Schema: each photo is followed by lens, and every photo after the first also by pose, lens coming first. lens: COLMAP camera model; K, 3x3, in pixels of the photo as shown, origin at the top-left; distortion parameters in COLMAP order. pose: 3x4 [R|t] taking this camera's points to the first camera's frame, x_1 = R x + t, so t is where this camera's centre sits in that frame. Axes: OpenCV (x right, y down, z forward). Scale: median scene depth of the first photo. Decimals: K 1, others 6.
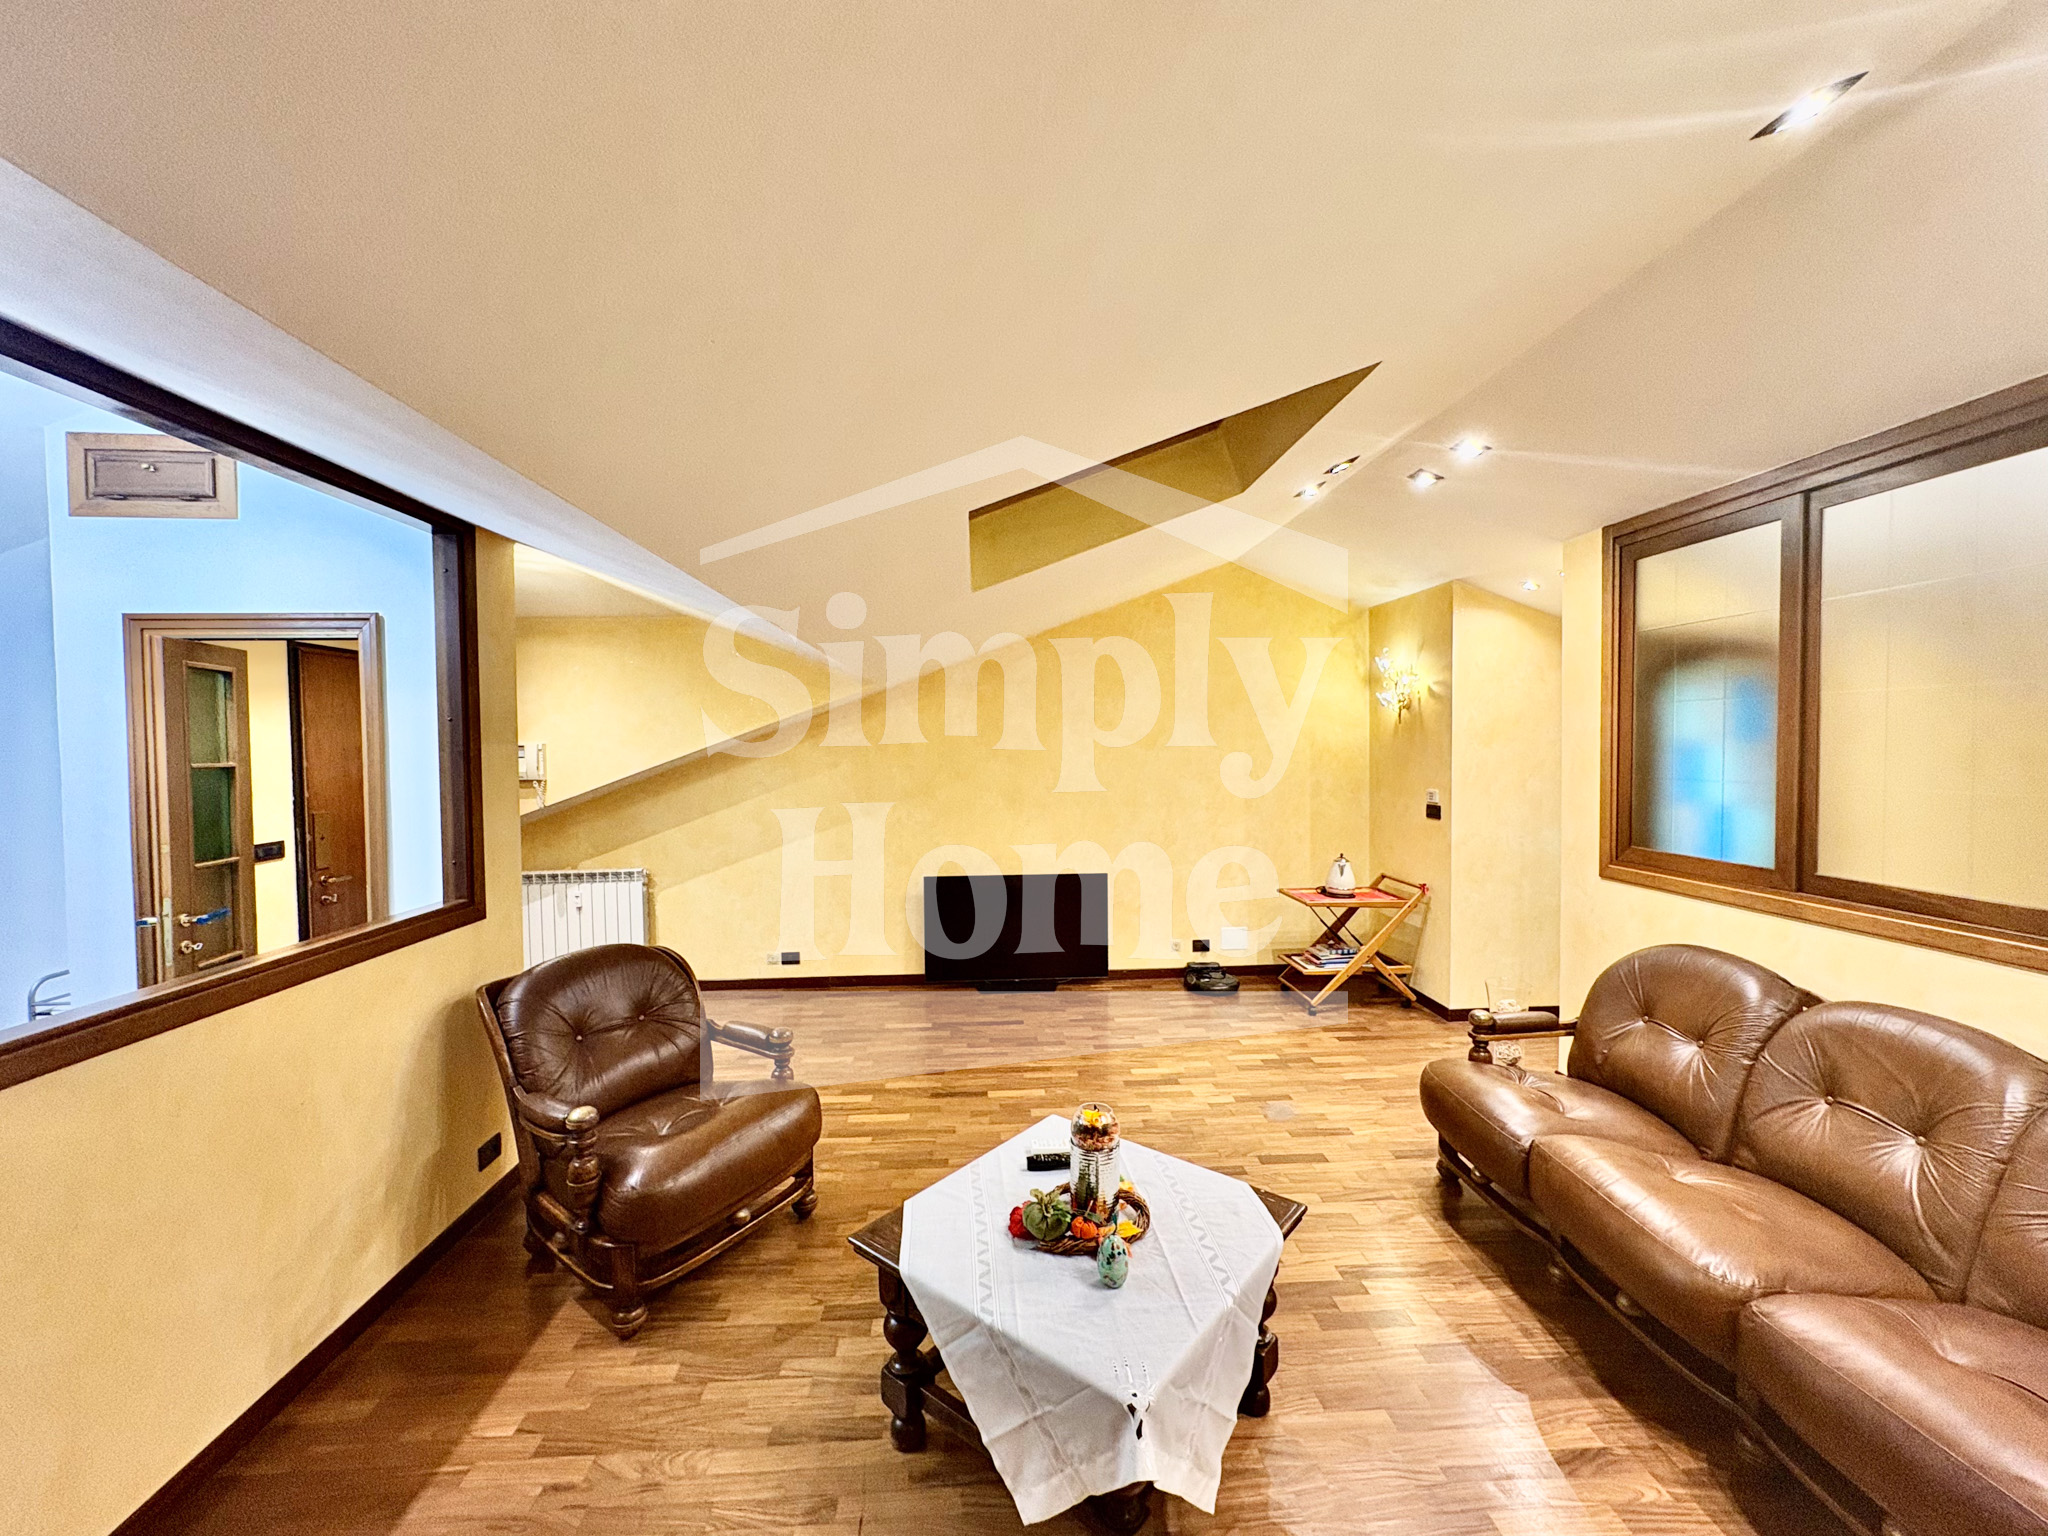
lens RADIAL K [[813.9, 0, 1027.0], [0, 813.9, 764.4], [0, 0, 1]] dist [0.000134, -0.000122]
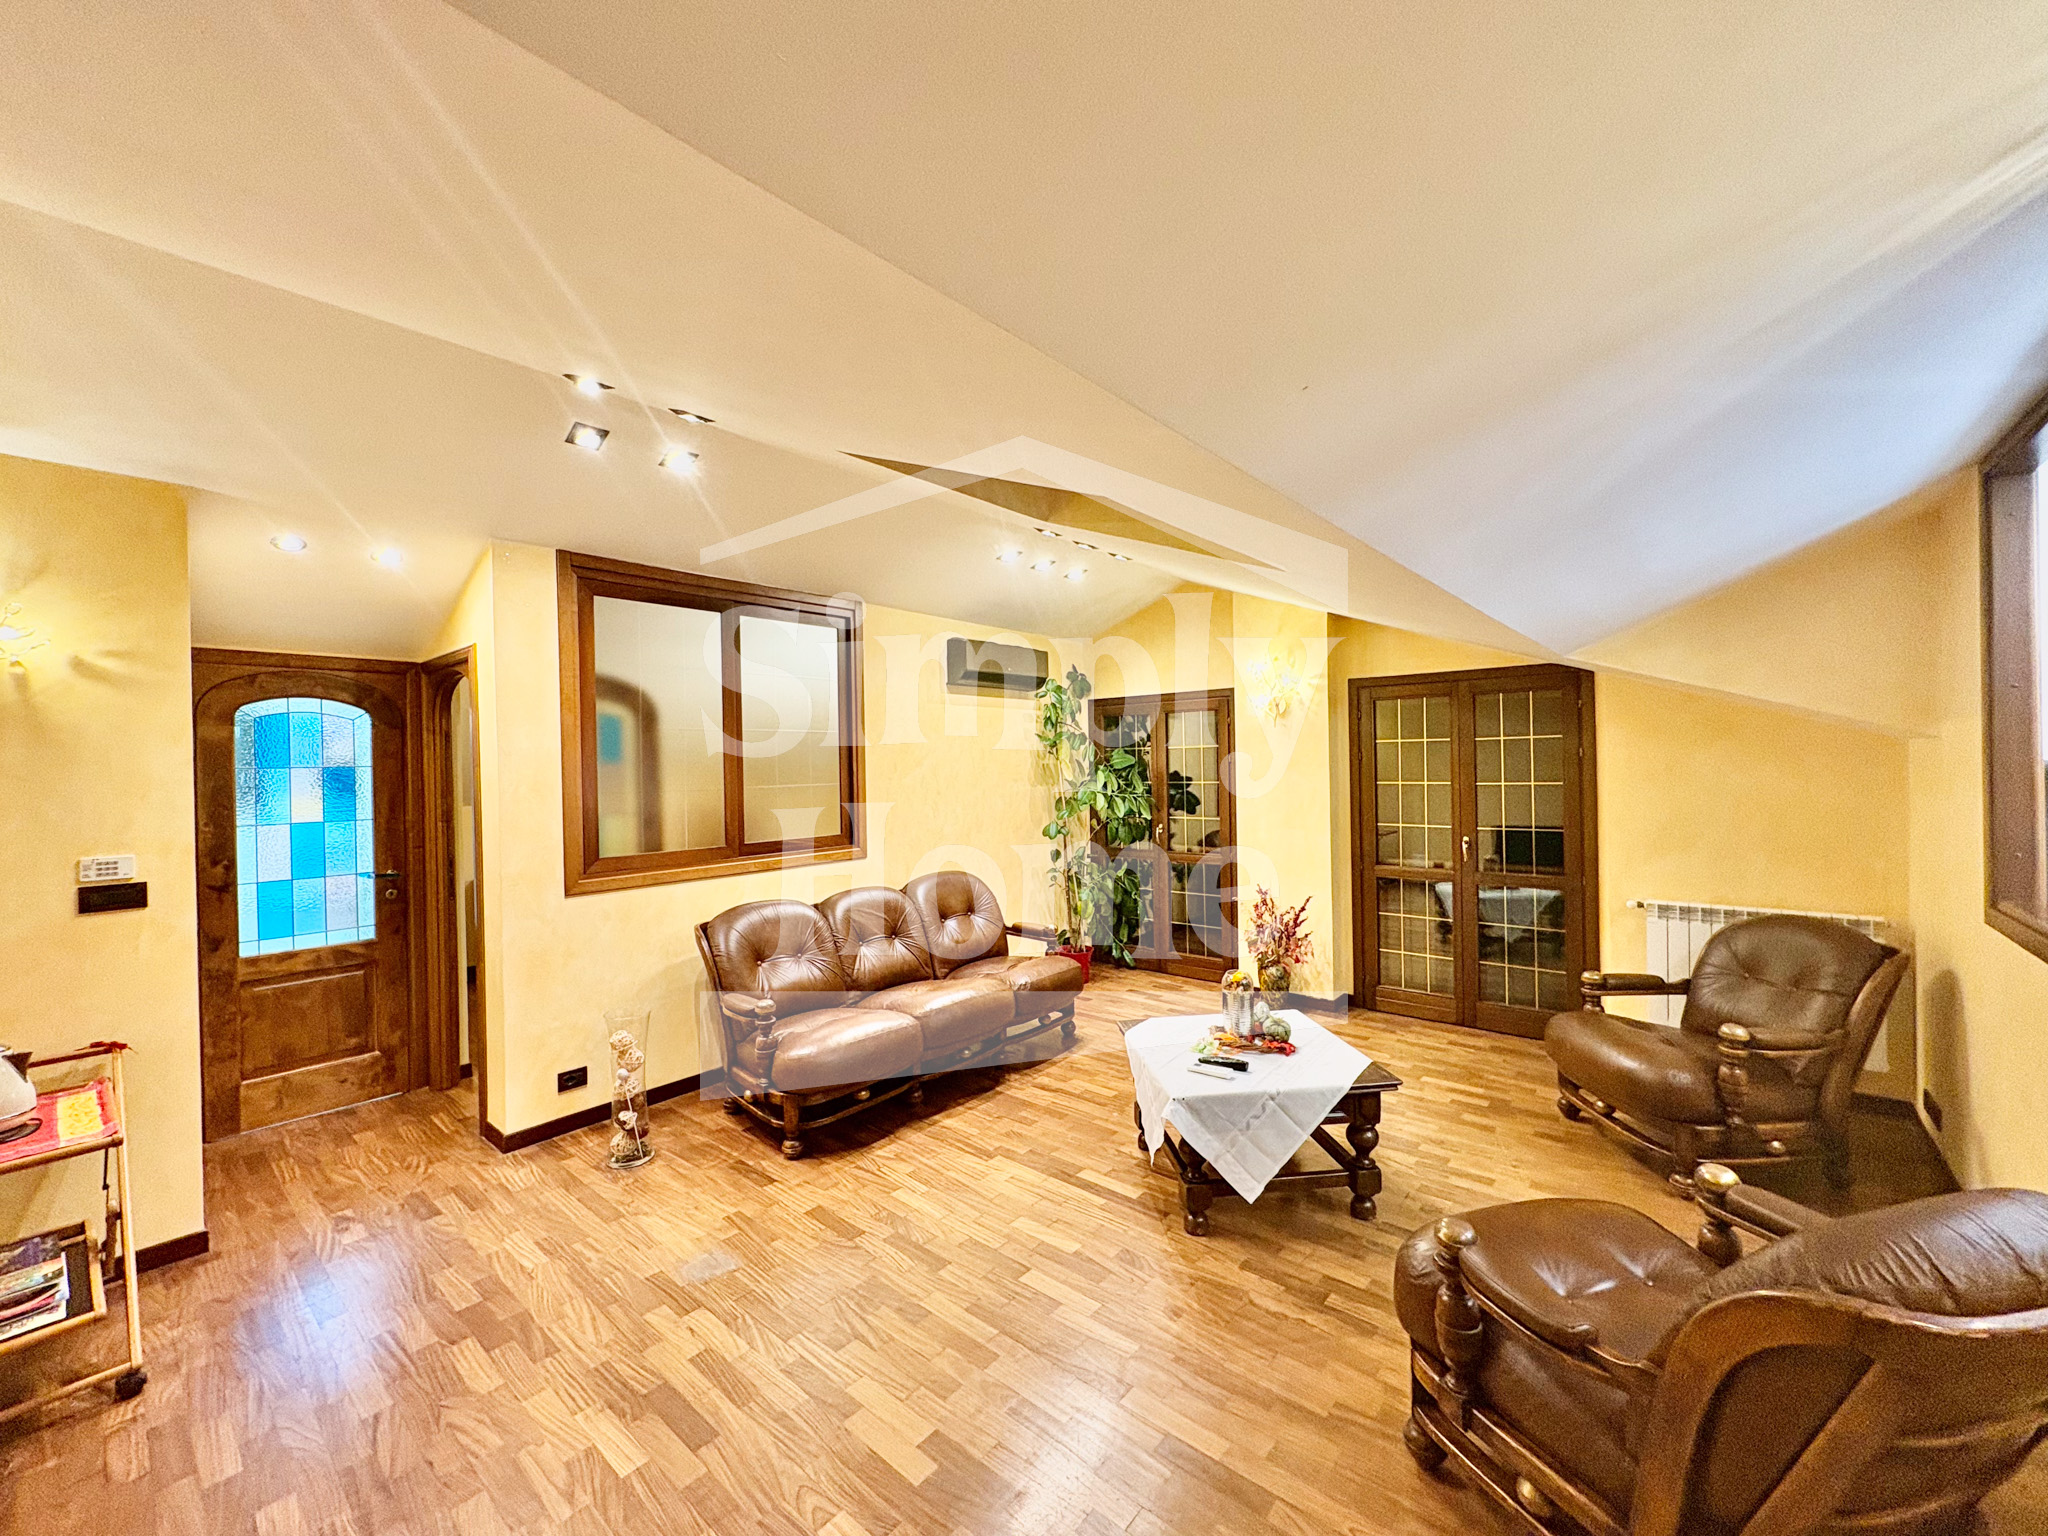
lens RADIAL K [[813.1, 0, 1026.8], [0, 813.1, 765.9], [0, 0, 1]] dist [0.000345, -0.000224]
pose [[-0.722003, 0.019915, 0.691603, -0.396913], [0.043006, 0.998945, 0.016132, -0.013375], [-0.690552, 0.041390, -0.722098, 1.317873]]
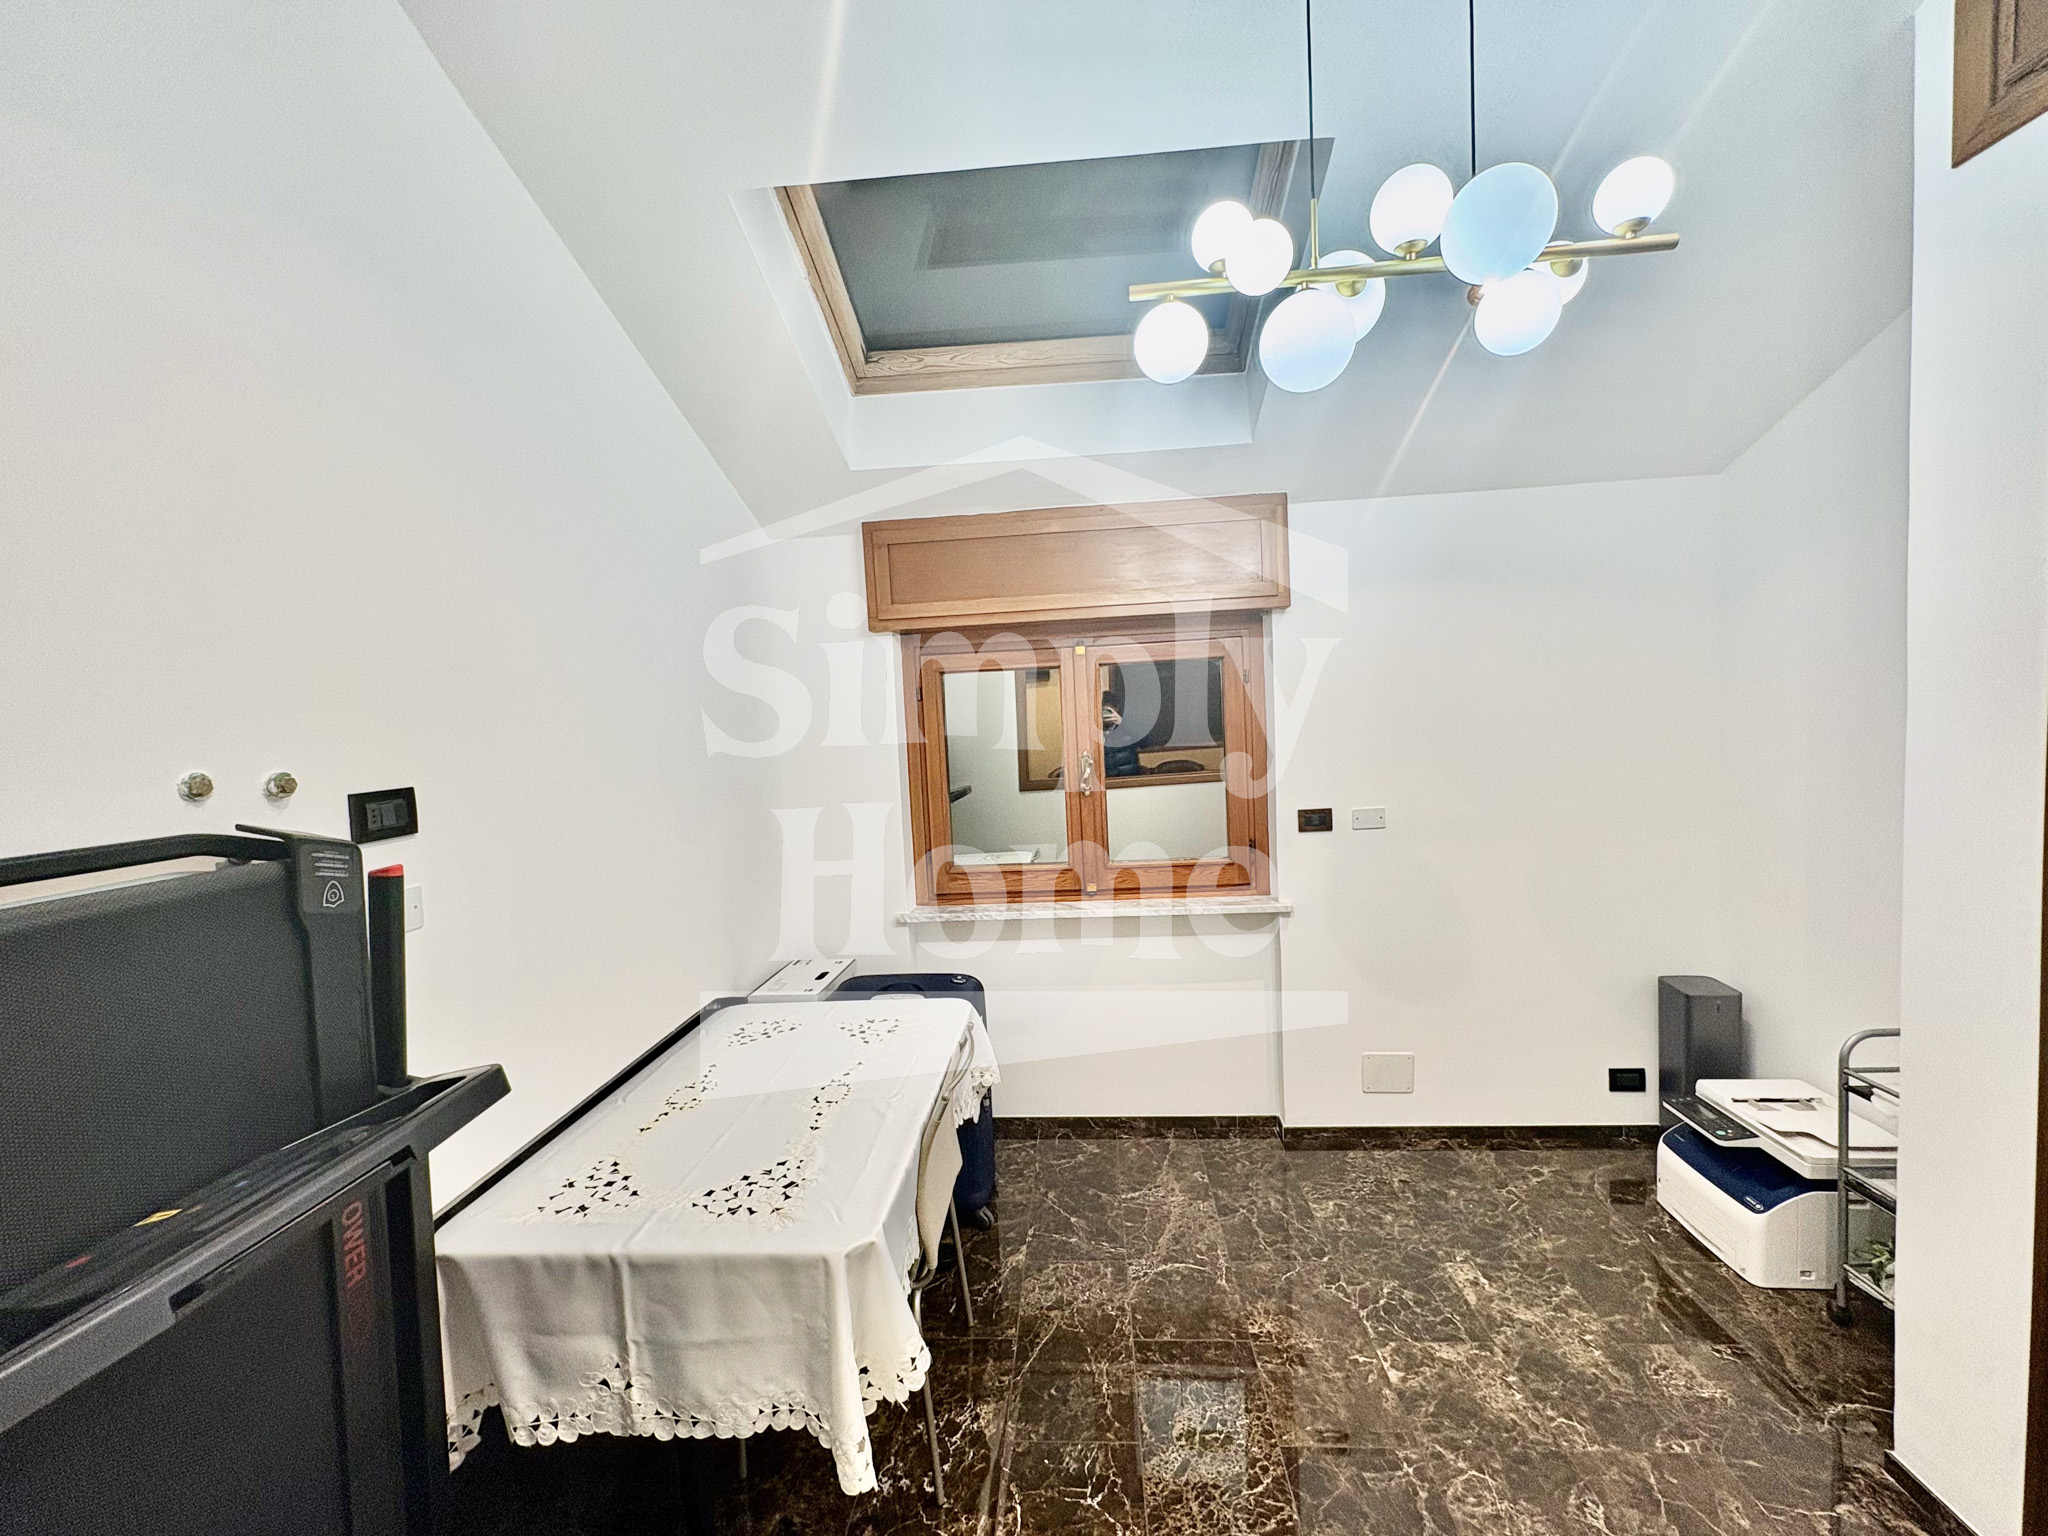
lens RADIAL K [[813.1, 0, 1026.8], [0, 813.1, 765.9], [0, 0, 1]] dist [0.000345, -0.000224]
pose [[-0.133768, 0.075968, -0.988097, -0.483722], [0.022339, 0.997035, 0.073631, 0.002181], [0.990761, -0.012224, -0.135069, 0.416853]]
